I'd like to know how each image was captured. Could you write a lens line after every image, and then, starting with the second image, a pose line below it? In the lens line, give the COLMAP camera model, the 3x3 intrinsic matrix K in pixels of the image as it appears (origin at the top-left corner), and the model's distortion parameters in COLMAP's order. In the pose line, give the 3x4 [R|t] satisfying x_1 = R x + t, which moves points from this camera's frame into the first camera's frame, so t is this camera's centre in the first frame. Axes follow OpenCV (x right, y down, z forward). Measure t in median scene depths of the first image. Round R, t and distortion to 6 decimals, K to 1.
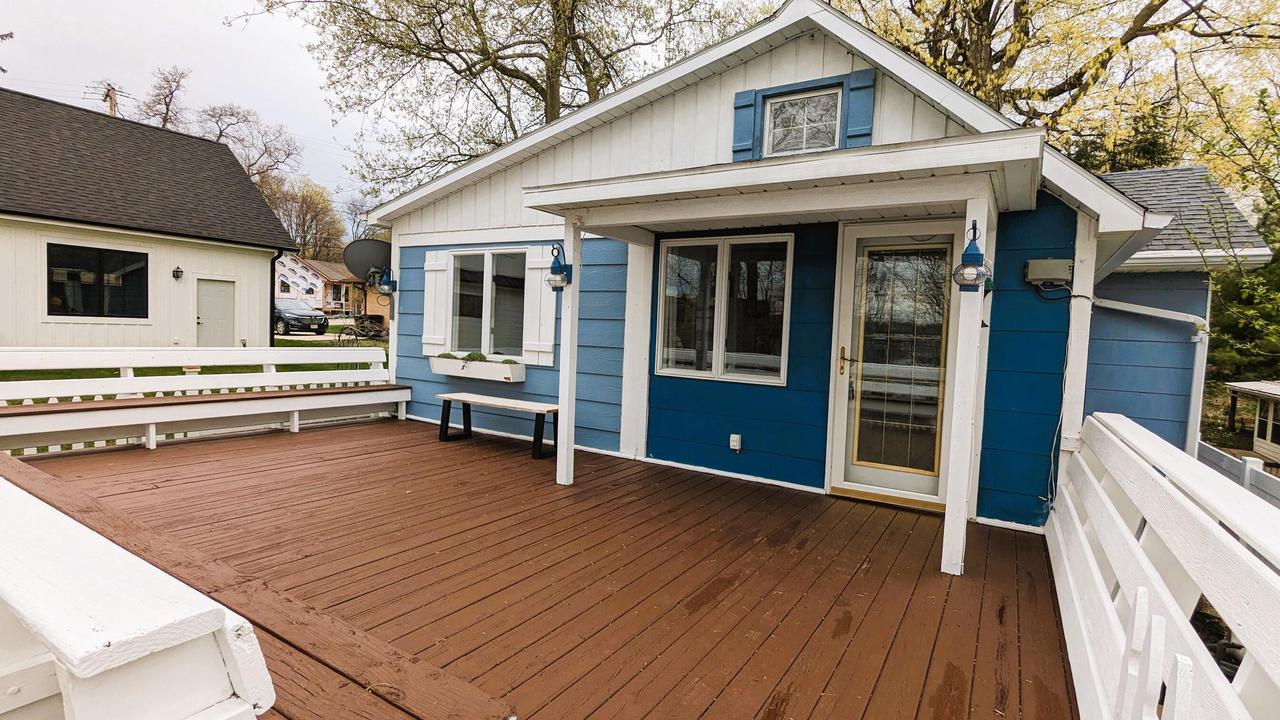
lens RADIAL K [[608.3, 0, 644.4], [0, 608.3, 360.3], [0, 0, 1]] dist [-0.001861, -0.000871]
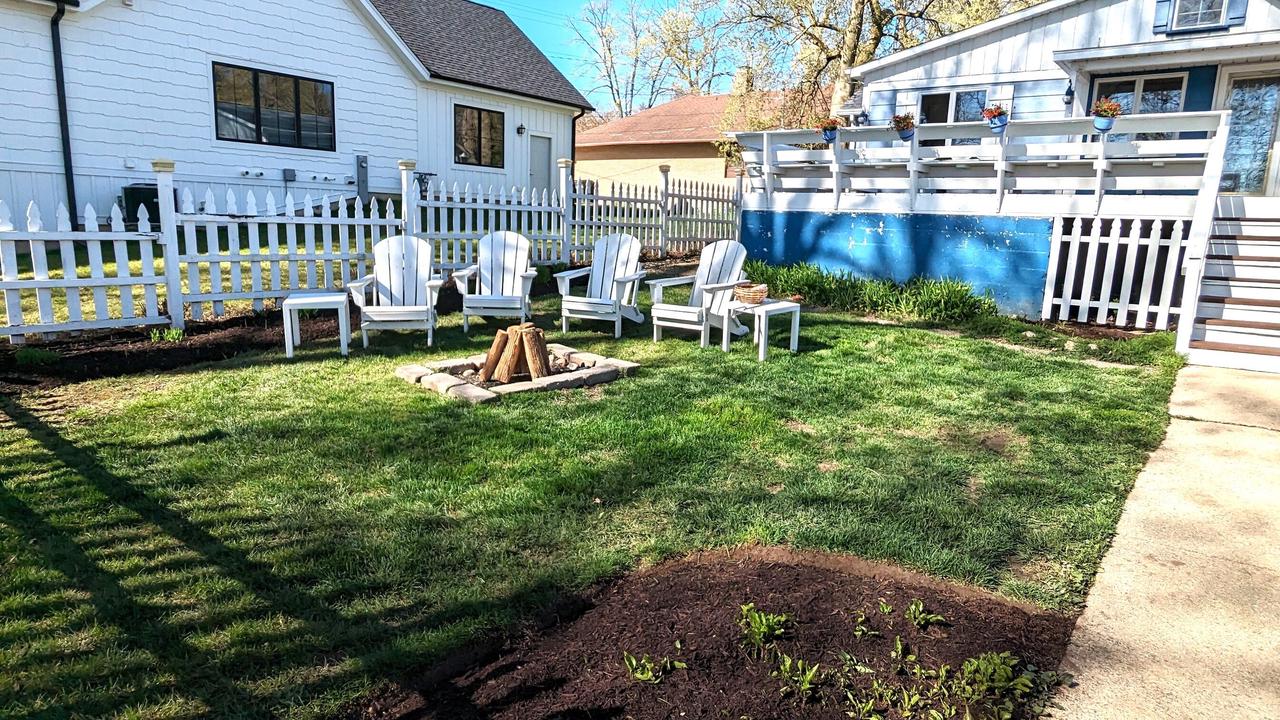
lens RADIAL K [[745.2, 0, 640.0], [0, 745.2, 360.0], [0, 0, 1]] dist [-0.001236, 0.000025]
pose [[0.993179, 0.015262, -0.115599, -1.034536], [0.000357, 0.990993, 0.133910, 0.326971], [0.116602, -0.133038, 0.984228, -1.415966]]
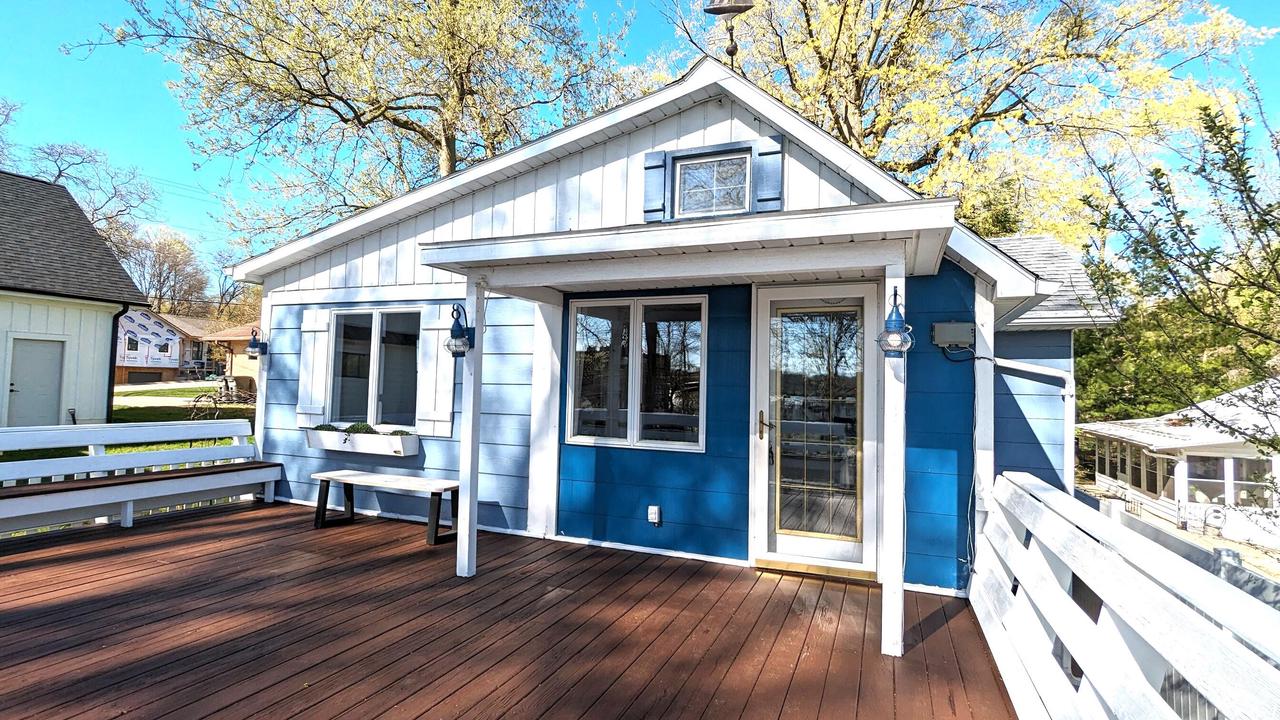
lens RADIAL K [[612.7, 0, 640.0], [0, 612.7, 360.0], [0, 0, 1]] dist [-0.001348, 0.000609]
pose [[0.987337, -0.010428, 0.158296, -0.016388], [0.024384, 0.995955, -0.086482, -0.019572], [-0.156754, 0.089246, 0.983597, 0.051541]]
